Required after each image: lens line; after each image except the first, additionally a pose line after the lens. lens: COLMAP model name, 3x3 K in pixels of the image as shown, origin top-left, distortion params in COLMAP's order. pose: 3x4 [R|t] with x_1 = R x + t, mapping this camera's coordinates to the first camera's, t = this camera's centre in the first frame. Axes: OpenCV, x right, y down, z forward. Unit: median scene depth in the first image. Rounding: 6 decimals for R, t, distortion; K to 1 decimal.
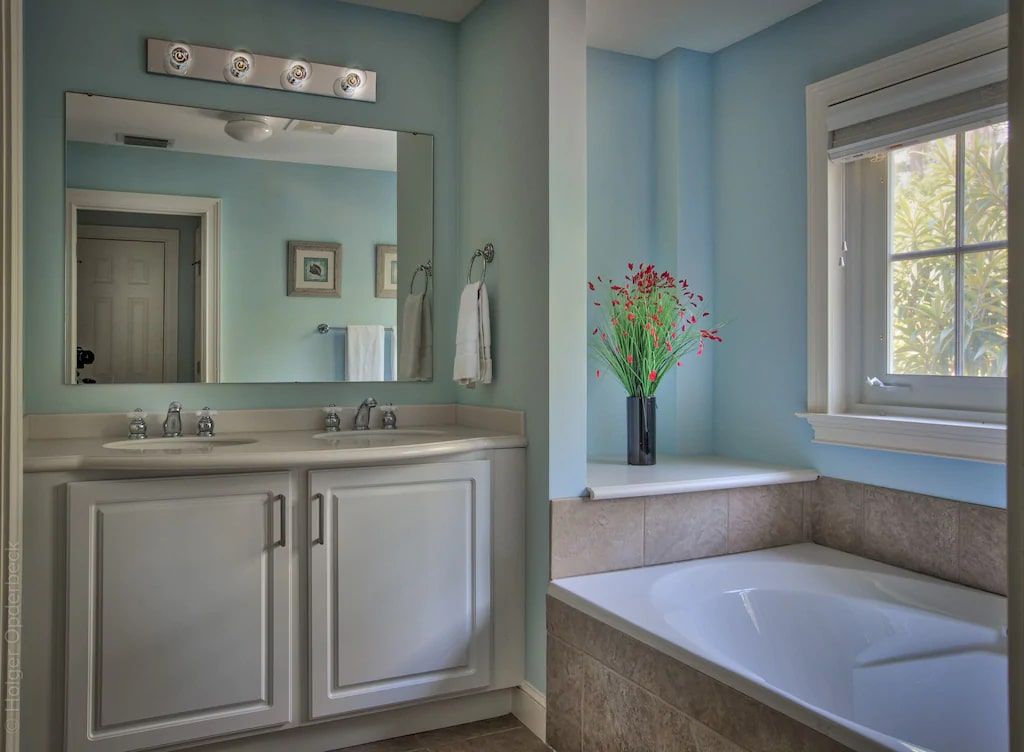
lens RADIAL K [[890.1, 0, 512.0], [0, 890.1, 376.0], [0, 0, 1]] dist [0.004930, 0.000808]
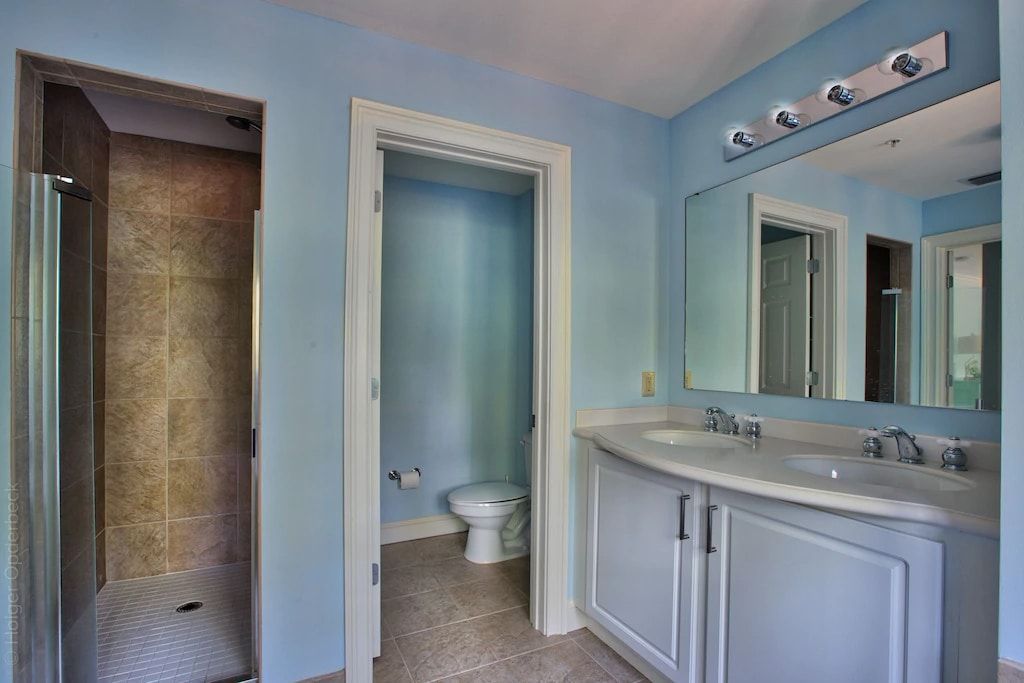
lens RADIAL K [[479.2, 0, 511.5], [0, 479.2, 359.4], [0, 0, 1]] dist [-0.001487, -0.000090]
pose [[0.010360, 0.003436, -0.999940, 0.328998], [-0.021356, 0.999767, 0.003214, -0.037277], [0.999718, 0.021322, 0.010431, 0.682782]]
